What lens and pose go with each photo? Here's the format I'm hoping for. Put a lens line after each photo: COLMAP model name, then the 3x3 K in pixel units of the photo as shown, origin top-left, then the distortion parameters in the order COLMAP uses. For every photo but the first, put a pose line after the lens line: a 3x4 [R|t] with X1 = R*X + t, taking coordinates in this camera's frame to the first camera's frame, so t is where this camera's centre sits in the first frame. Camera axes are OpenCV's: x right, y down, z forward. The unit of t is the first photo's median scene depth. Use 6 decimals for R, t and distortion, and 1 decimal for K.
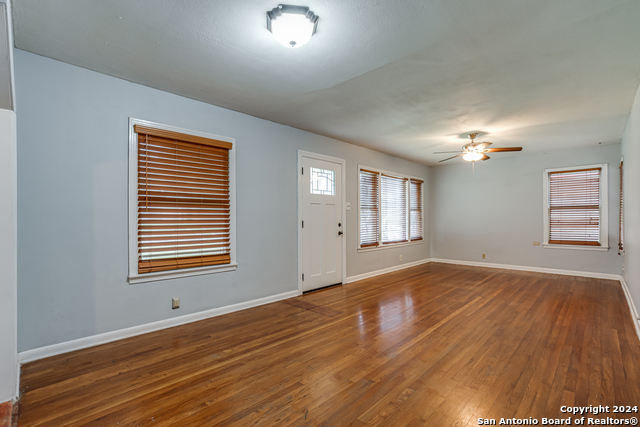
lens RADIAL K [[289.2, 0, 323.4], [0, 289.2, 218.7], [0, 0, 1]] dist [-0.059670, 0.028793]
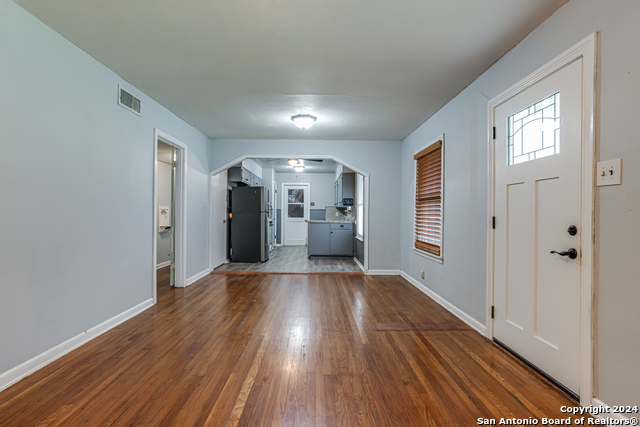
lens RADIAL K [[315.5, 0, 315.2], [0, 315.5, 212.0], [0, 0, 1]] dist [0.000288, 0.000233]
pose [[-0.716875, -0.003106, -0.697194, 0.554697], [-0.002046, 0.999995, -0.002351, -0.000307], [0.697198, -0.000259, -0.716878, 1.046306]]
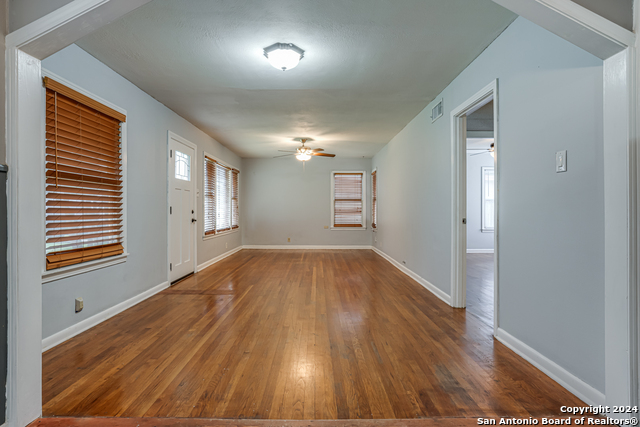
lens RADIAL K [[331.5, 0, 316.1], [0, 331.5, 212.2], [0, 0, 1]] dist [-0.049854, 0.000154]
pose [[0.717177, 0.000273, 0.696891, -0.409310], [-0.004215, 0.999983, 0.003946, 0.016038], [-0.696878, -0.005768, 0.717166, -0.075643]]
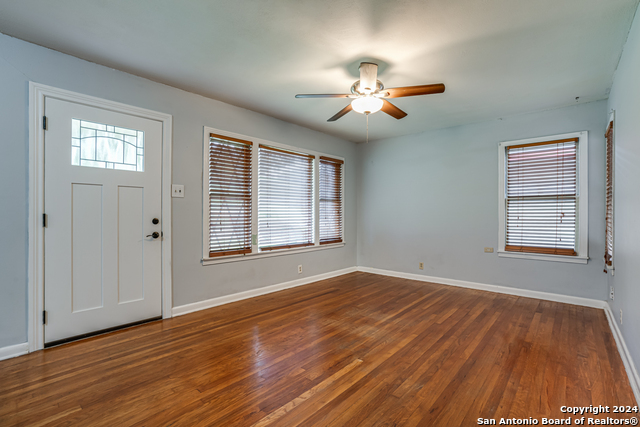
lens RADIAL K [[291.3, 0, 322.8], [0, 291.3, 212.8], [0, 0, 1]] dist [-0.059036, 0.030685]
pose [[0.998581, 0.008367, 0.052591, 0.368830], [-0.008291, 0.999964, -0.001661, 0.001561], [-0.052603, 0.001222, 0.998615, 0.379604]]
